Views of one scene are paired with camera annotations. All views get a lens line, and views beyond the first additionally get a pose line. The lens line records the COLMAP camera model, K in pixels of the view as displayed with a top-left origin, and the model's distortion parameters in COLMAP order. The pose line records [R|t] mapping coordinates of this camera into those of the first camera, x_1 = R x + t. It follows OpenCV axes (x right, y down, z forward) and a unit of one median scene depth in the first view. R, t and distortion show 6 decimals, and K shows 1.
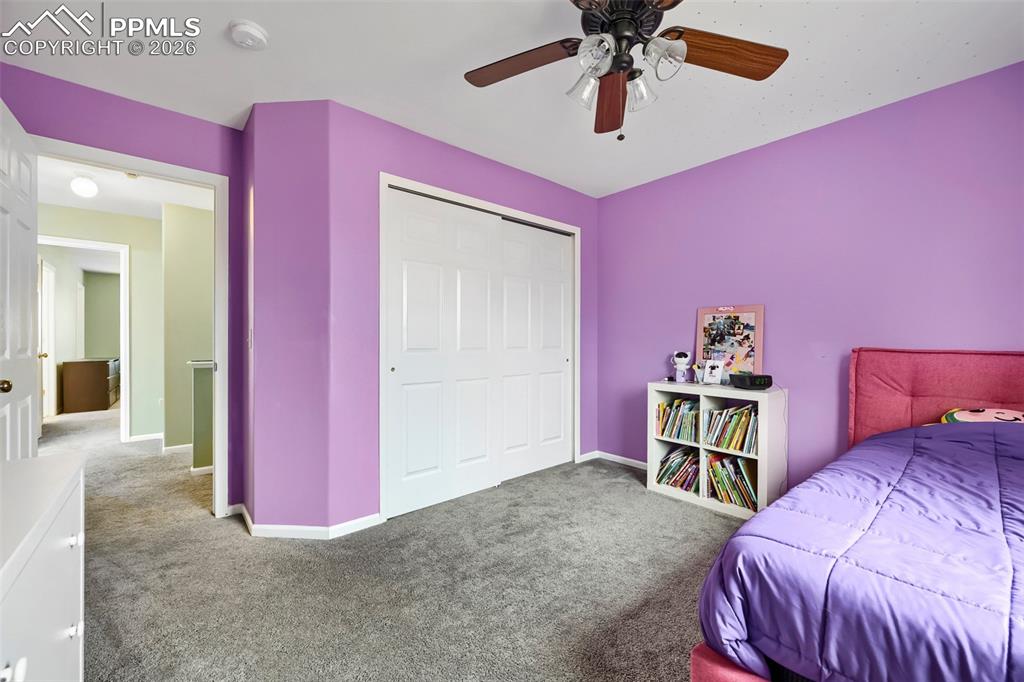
lens RADIAL K [[398.5, 0, 514.2], [0, 398.5, 341.5], [0, 0, 1]] dist [0.009339, 0.000102]
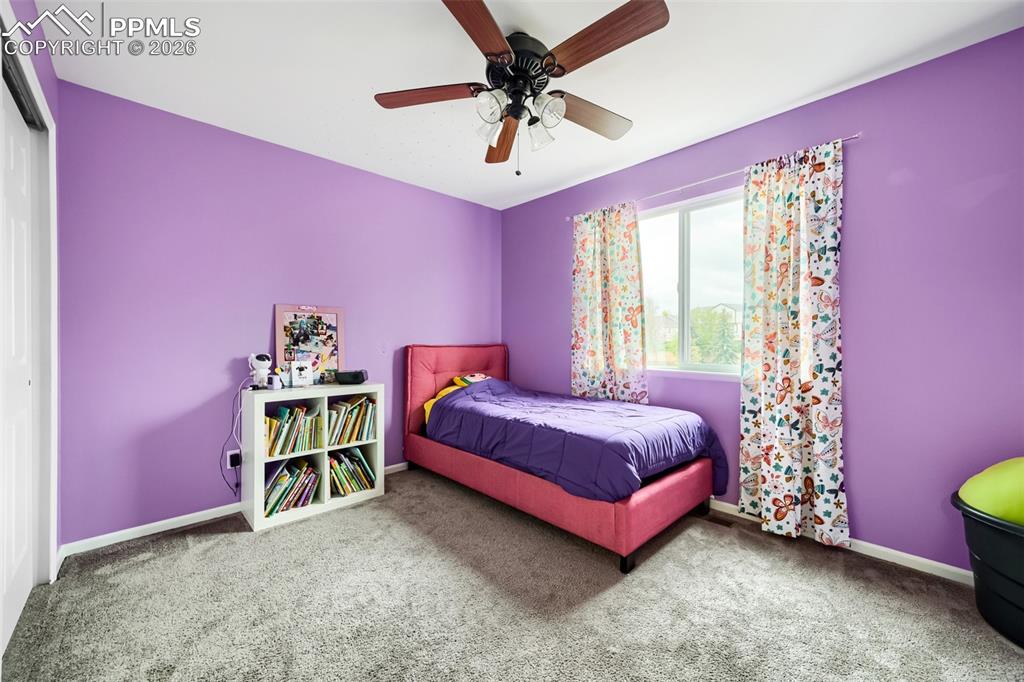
lens RADIAL K [[398.5, 0, 515.3], [0, 398.5, 339.3], [0, 0, 1]] dist [0.009339, 0.000102]
pose [[-0.038817, 0.000605, 0.999246, -0.481617], [0.006082, 0.999981, -0.000369, -0.001199], [-0.999228, 0.006063, -0.038820, 0.541701]]
